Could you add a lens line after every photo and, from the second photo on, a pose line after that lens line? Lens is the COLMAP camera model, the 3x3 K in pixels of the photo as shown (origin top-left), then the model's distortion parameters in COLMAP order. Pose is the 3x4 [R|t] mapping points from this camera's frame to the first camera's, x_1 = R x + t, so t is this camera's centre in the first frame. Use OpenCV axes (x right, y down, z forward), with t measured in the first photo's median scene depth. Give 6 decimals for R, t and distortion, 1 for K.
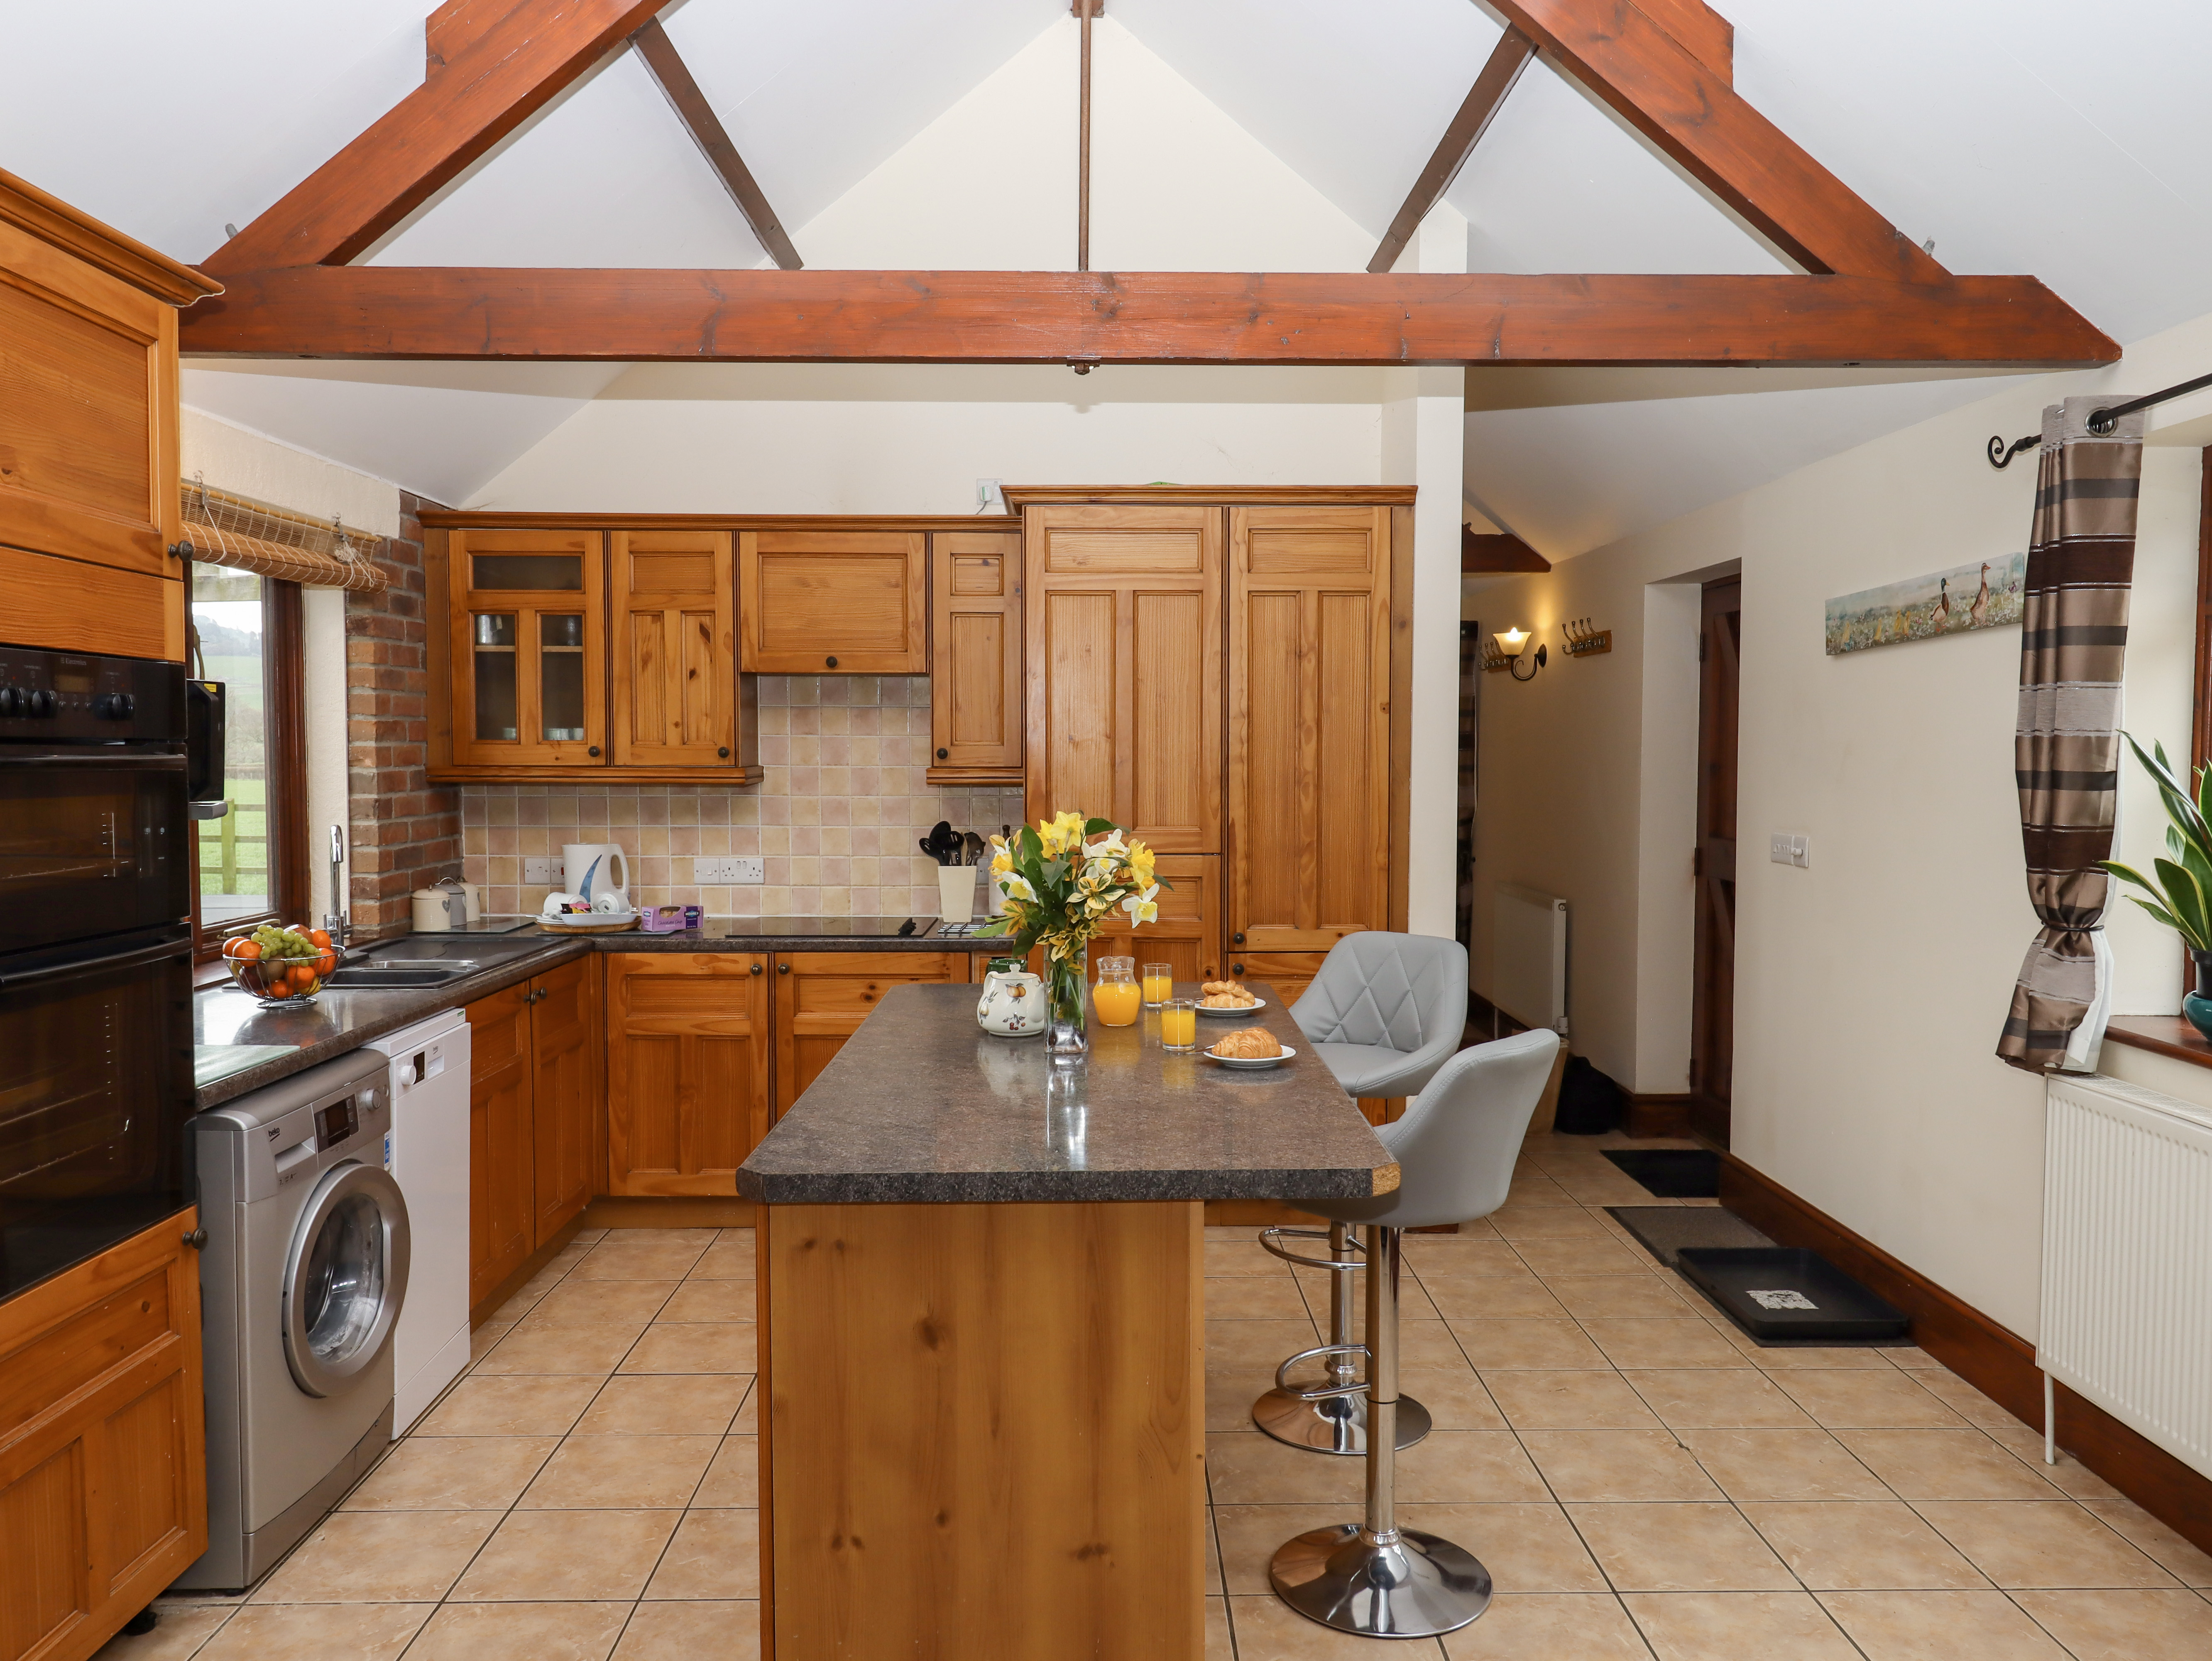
lens RADIAL K [[1624.4, 0, 1106.0], [0, 1624.4, 830.5], [0, 0, 1]] dist [0.006949, 0.002003]
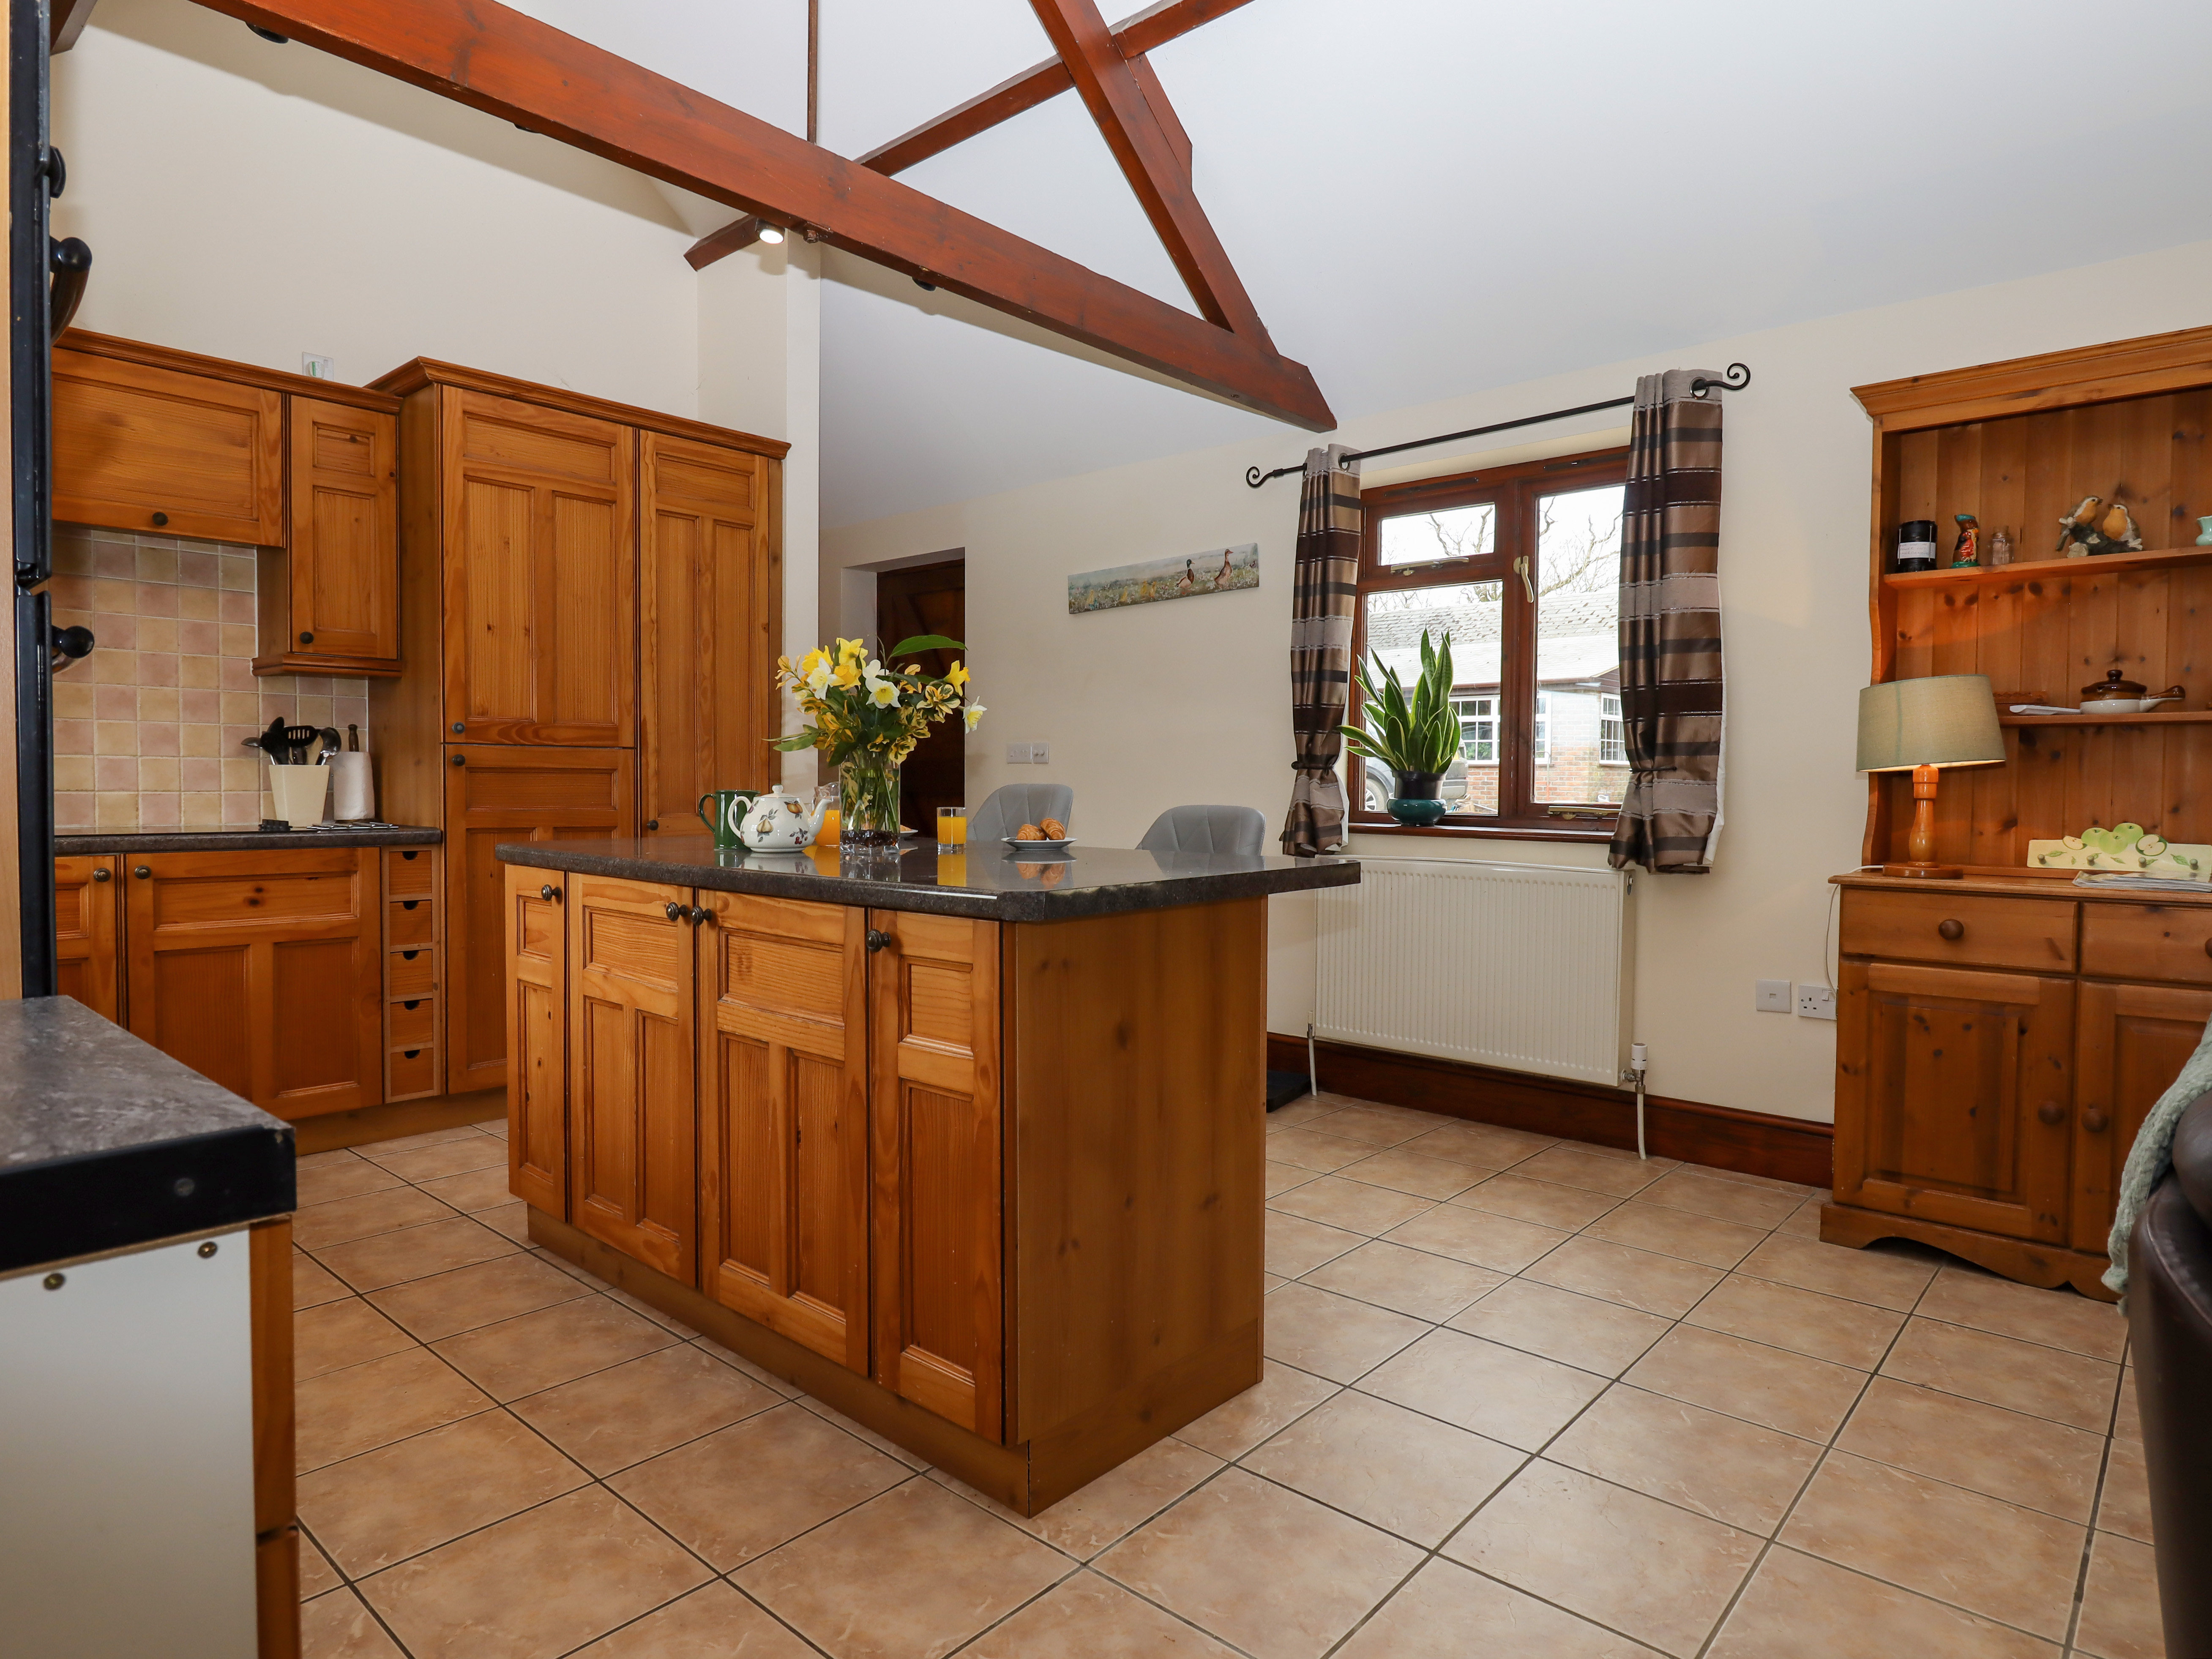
lens RADIAL K [[1260.5, 0, 1114.9], [0, 1260.5, 837.4], [0, 0, 1]] dist [0.003504, -0.015834]
pose [[0.671969, -0.027720, 0.740061, -0.347354], [0.030856, 0.999479, 0.009420, 0.078123], [-0.739936, 0.016505, 0.672474, 0.199798]]
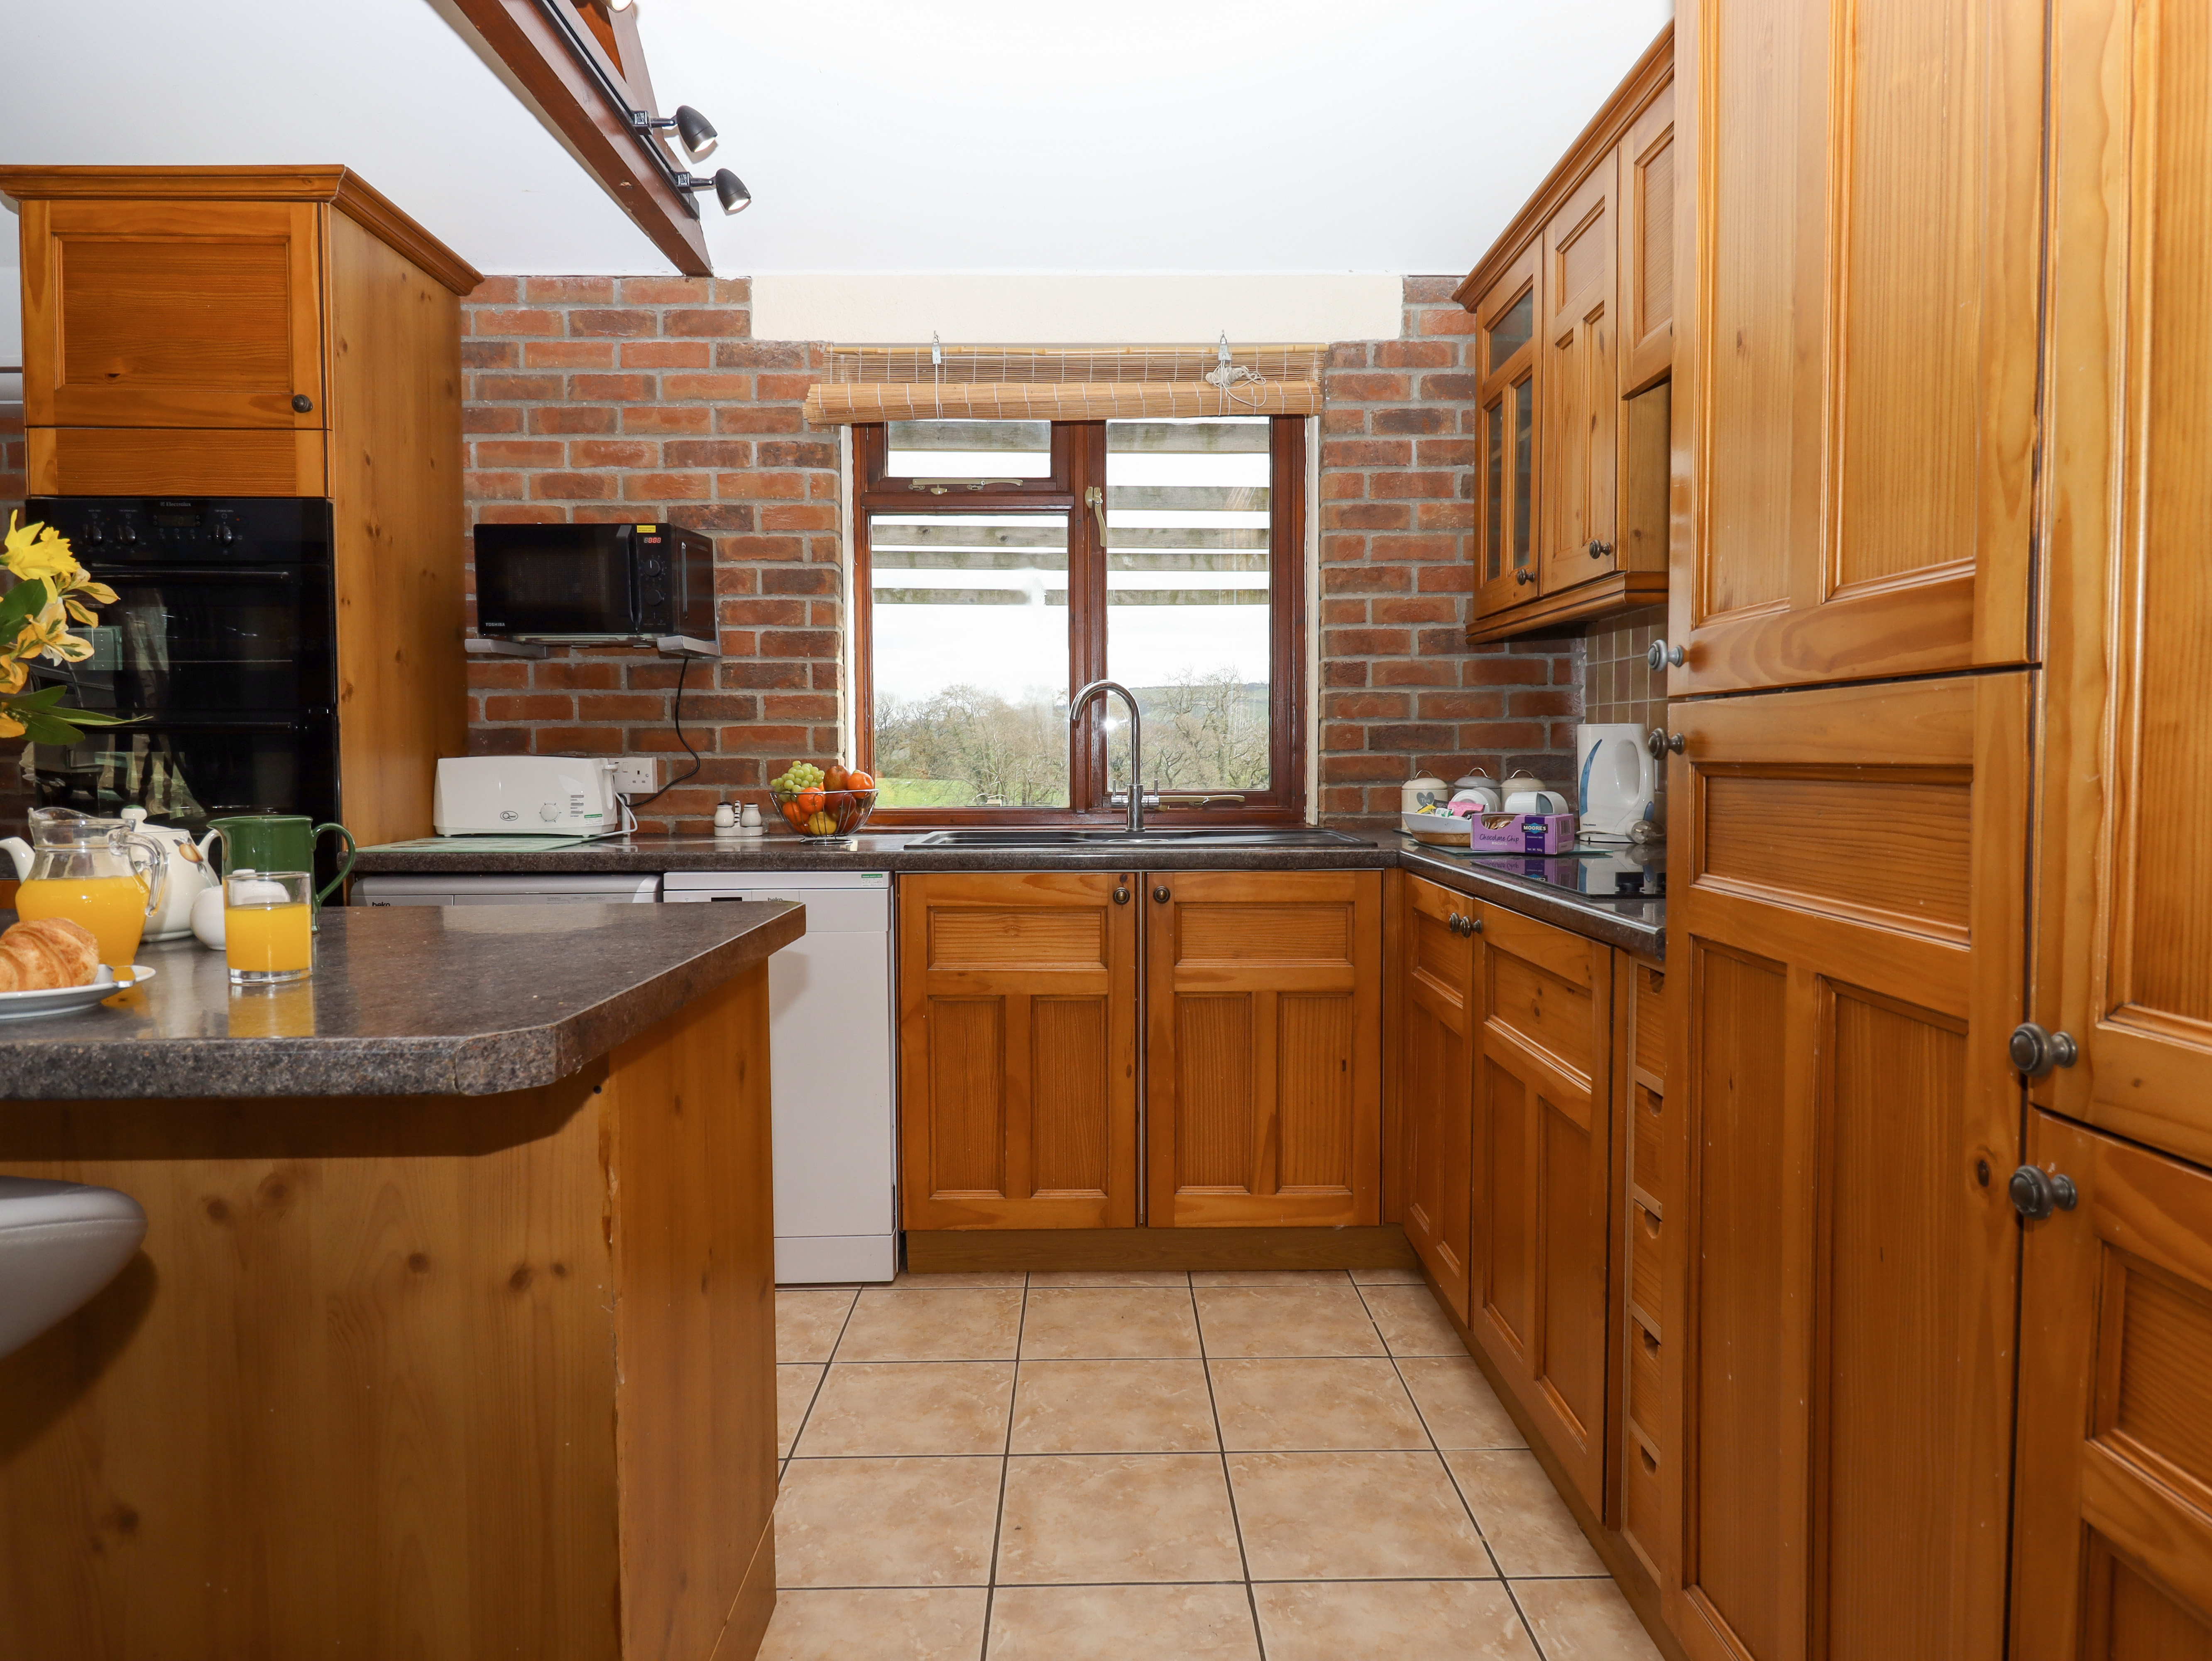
lens RADIAL K [[1386.0, 0, 1114.8], [0, 1386.0, 827.7], [0, 0, 1]] dist [-0.001173, -0.005484]
pose [[0.006996, 0.051749, -0.998636, 0.269302], [-0.047917, 0.997530, 0.051356, 0.034283], [0.998827, 0.047492, 0.009459, 0.893450]]
